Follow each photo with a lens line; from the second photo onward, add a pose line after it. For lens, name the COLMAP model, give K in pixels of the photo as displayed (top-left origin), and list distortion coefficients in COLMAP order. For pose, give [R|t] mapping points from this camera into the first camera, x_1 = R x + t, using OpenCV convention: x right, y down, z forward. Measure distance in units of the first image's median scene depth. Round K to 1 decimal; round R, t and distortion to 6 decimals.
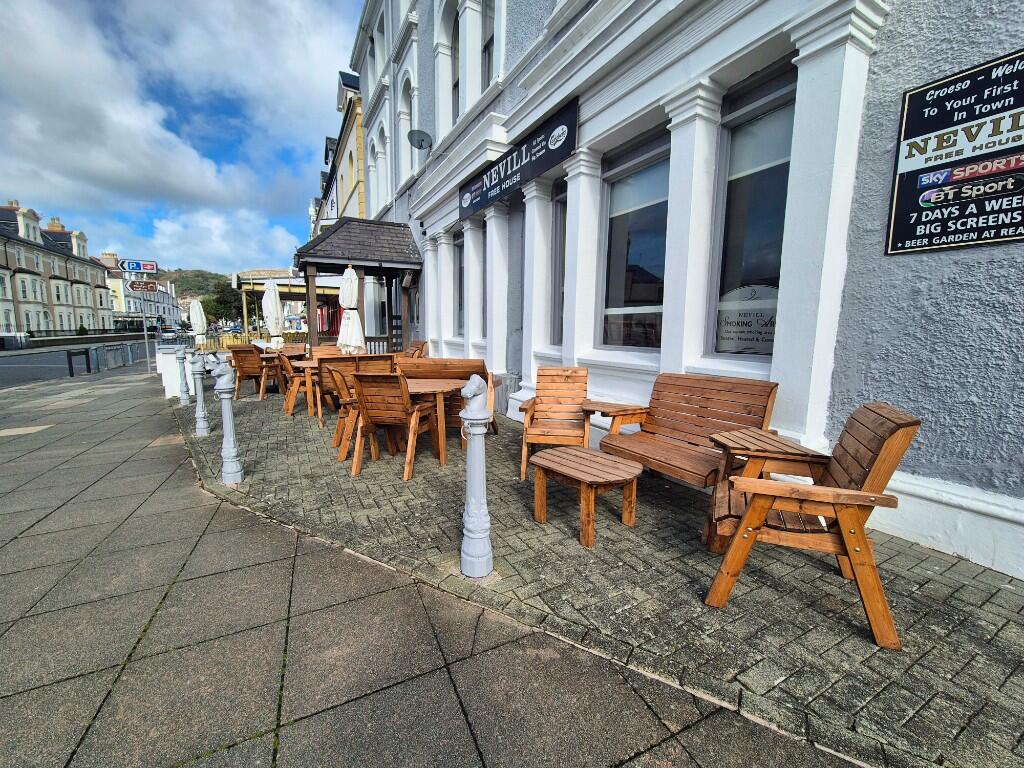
lens RADIAL K [[419.0, 0, 508.4], [0, 419.0, 381.7], [0, 0, 1]] dist [-0.001509, 0.000378]
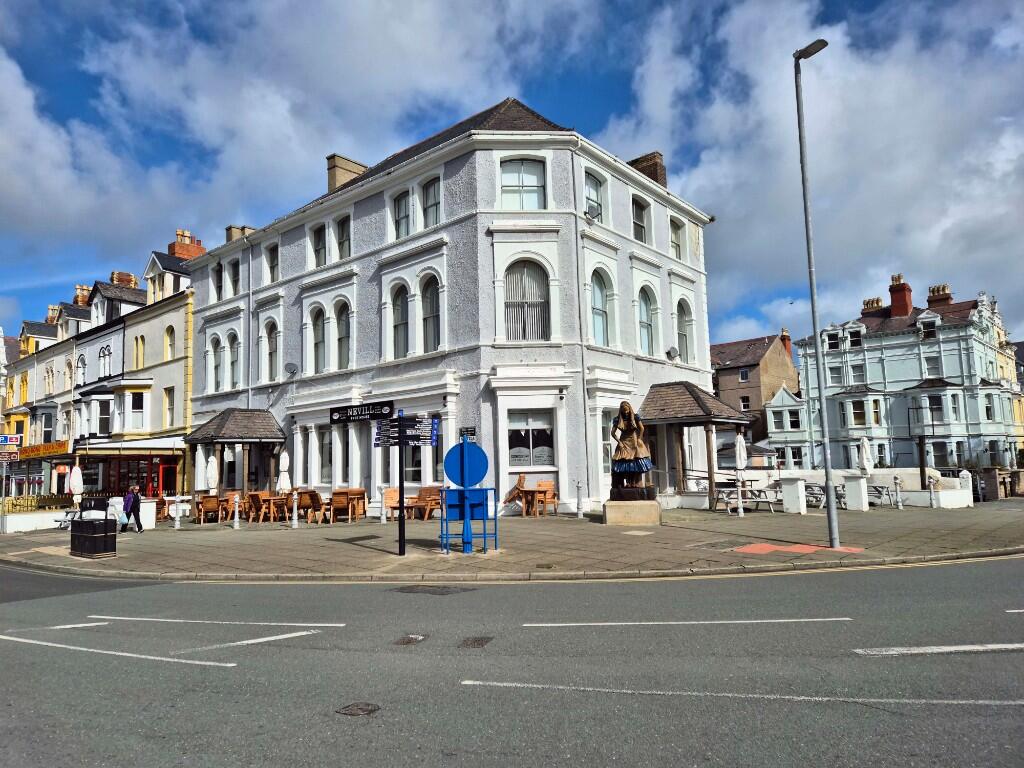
lens RADIAL K [[695.7, 0, 512.5], [0, 695.7, 386.8], [0, 0, 1]] dist [-0.006689, -0.001011]
pose [[0.929186, 0.004967, 0.369579, -0.578900], [0.089323, 0.967254, -0.237573, 0.328773], [-0.358657, 0.253761, 0.898315, -2.511076]]
